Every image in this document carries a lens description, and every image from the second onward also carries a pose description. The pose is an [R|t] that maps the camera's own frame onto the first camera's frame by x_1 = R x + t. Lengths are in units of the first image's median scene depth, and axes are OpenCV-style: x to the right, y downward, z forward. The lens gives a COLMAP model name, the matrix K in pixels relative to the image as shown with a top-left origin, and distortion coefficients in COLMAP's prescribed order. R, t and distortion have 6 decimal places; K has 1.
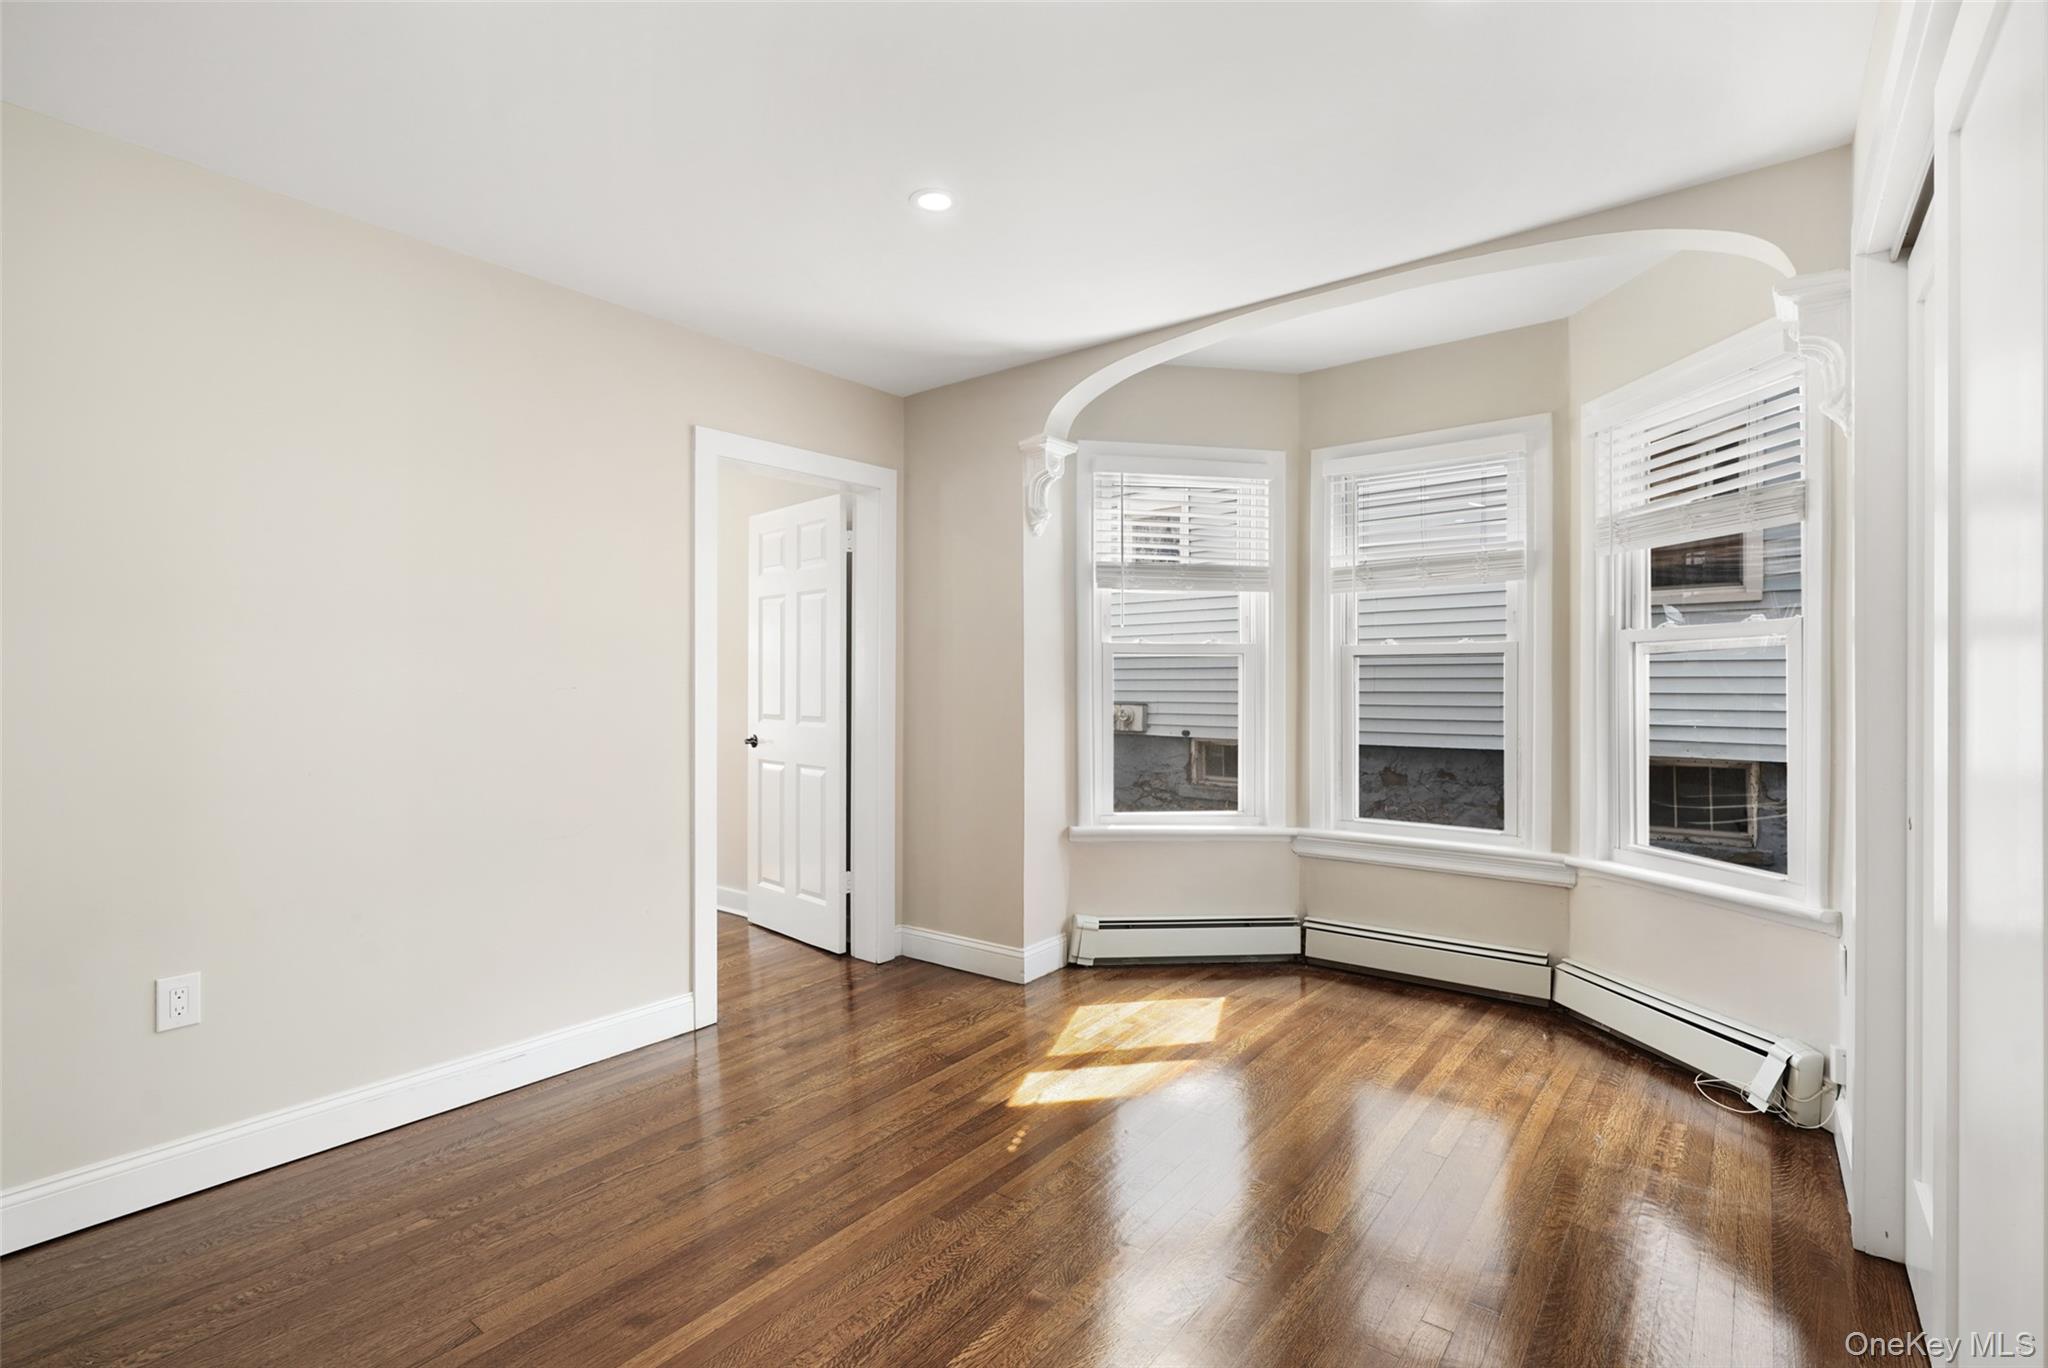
lens RADIAL K [[942.2, 0, 1012.6], [0, 942.2, 679.9], [0, 0, 1]] dist [-0.011558, 0.002897]
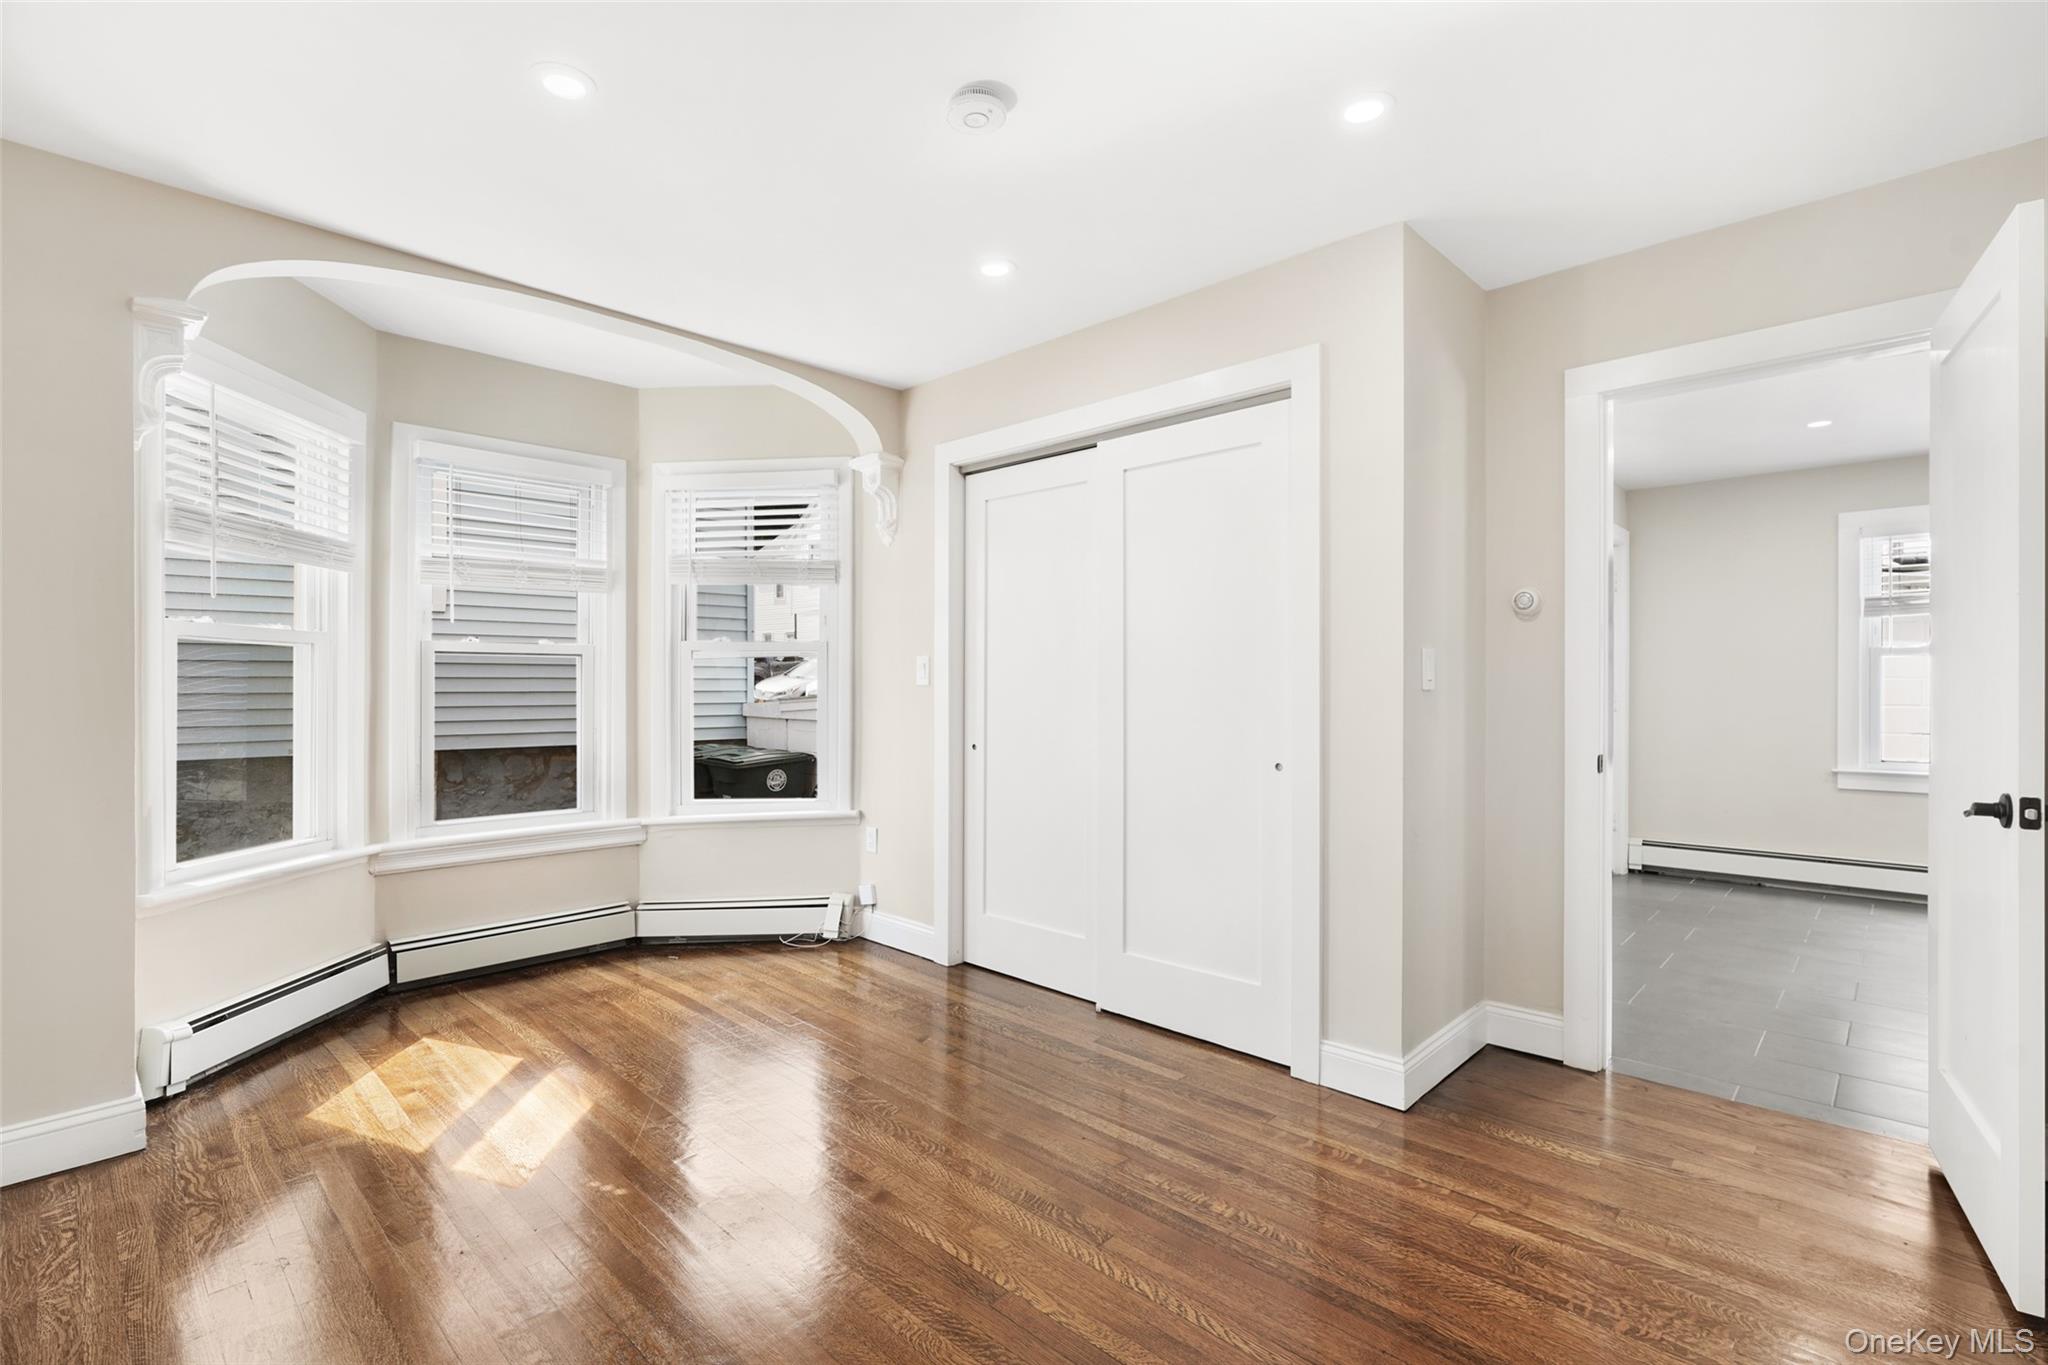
lens RADIAL K [[942.2, 0, 1009.3], [0, 942.2, 684.6], [0, 0, 1]] dist [-0.011558, 0.002897]
pose [[0.120200, -0.003389, 0.992744, -0.577066], [0.000888, 0.999994, 0.003306, 0.004636], [-0.992749, 0.000484, 0.120202, 0.350777]]
